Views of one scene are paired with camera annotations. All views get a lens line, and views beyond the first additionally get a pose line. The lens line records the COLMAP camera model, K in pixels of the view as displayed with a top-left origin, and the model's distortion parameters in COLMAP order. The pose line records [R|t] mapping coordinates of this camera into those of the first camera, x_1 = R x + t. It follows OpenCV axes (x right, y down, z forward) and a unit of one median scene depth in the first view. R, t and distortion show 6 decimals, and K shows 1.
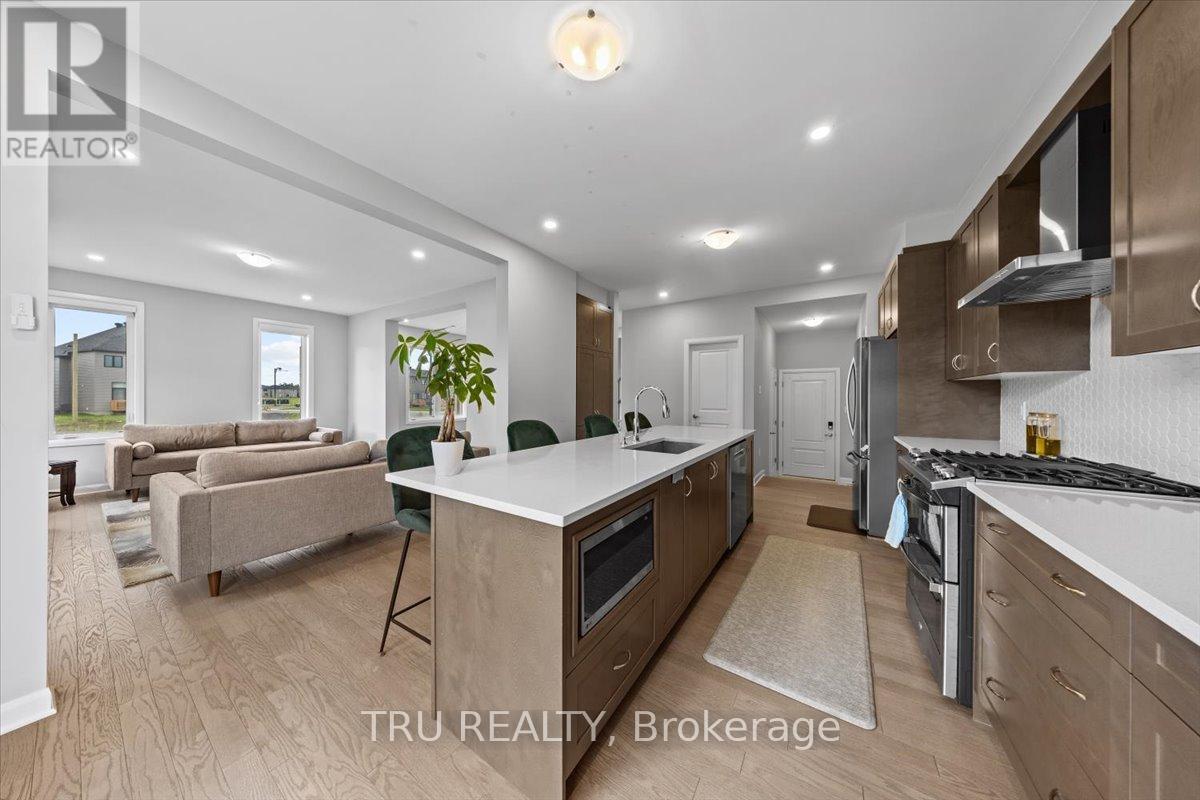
lens RADIAL K [[358.1, 0, 596.9], [0, 358.1, 397.6], [0, 0, 1]] dist [-0.001579, -0.000097]
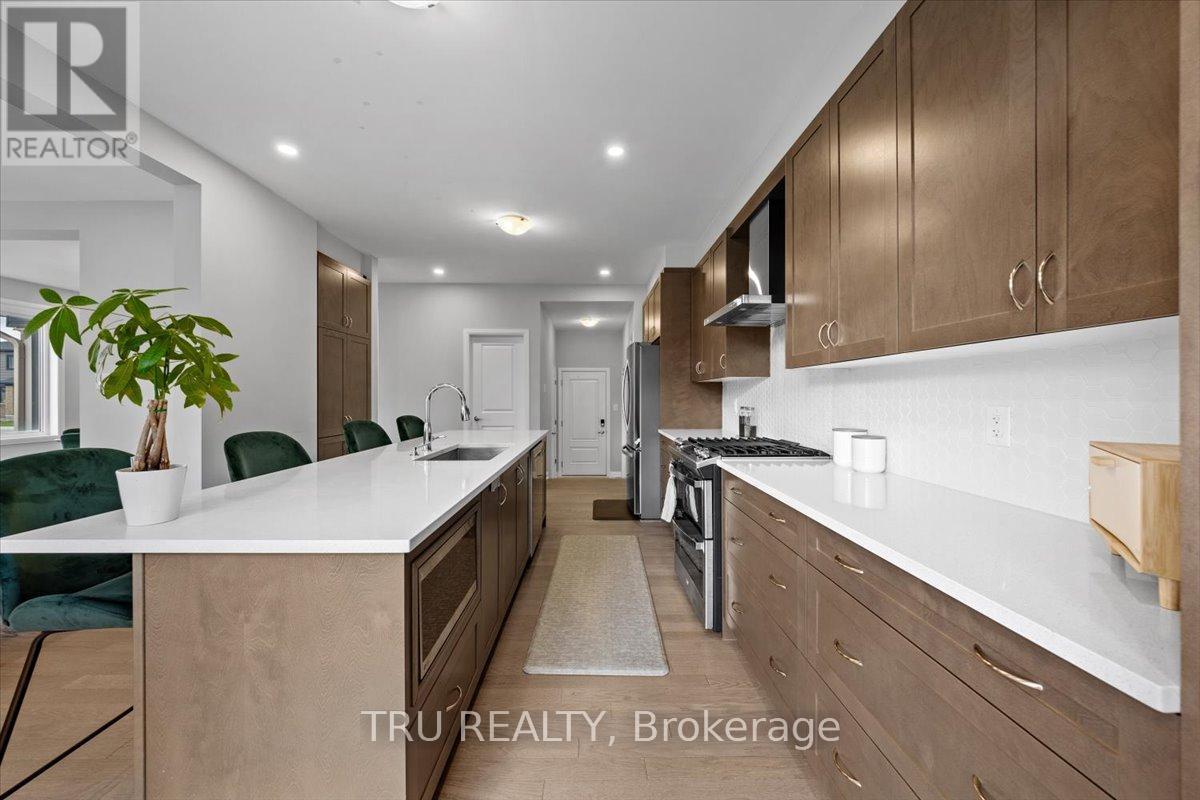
lens RADIAL K [[423.3, 0, 595.1], [0, 423.3, 396.4], [0, 0, 1]] dist [0.012691, -0.000092]
pose [[0.833436, -0.004331, 0.552599, -0.140983], [0.004671, 0.999989, 0.000793, -0.000780], [-0.552597, 0.001921, 0.833447, -0.037021]]
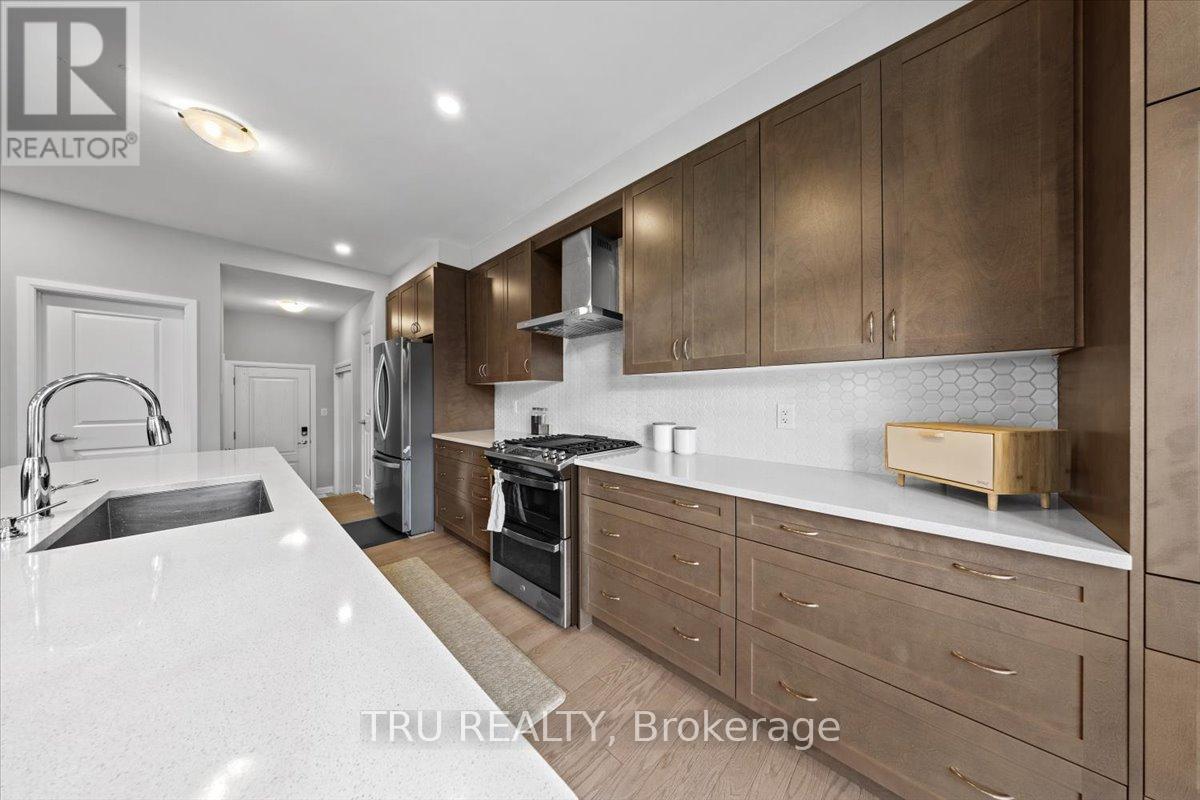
lens RADIAL K [[355.1, 0, 603.0], [0, 355.1, 398.5], [0, 0, 1]] dist [-0.000334, -0.000078]
pose [[0.178409, -0.004522, 0.983946, -0.191514], [0.005264, 0.999980, 0.003641, -0.000157], [-0.983942, 0.004530, 0.178429, 0.457843]]
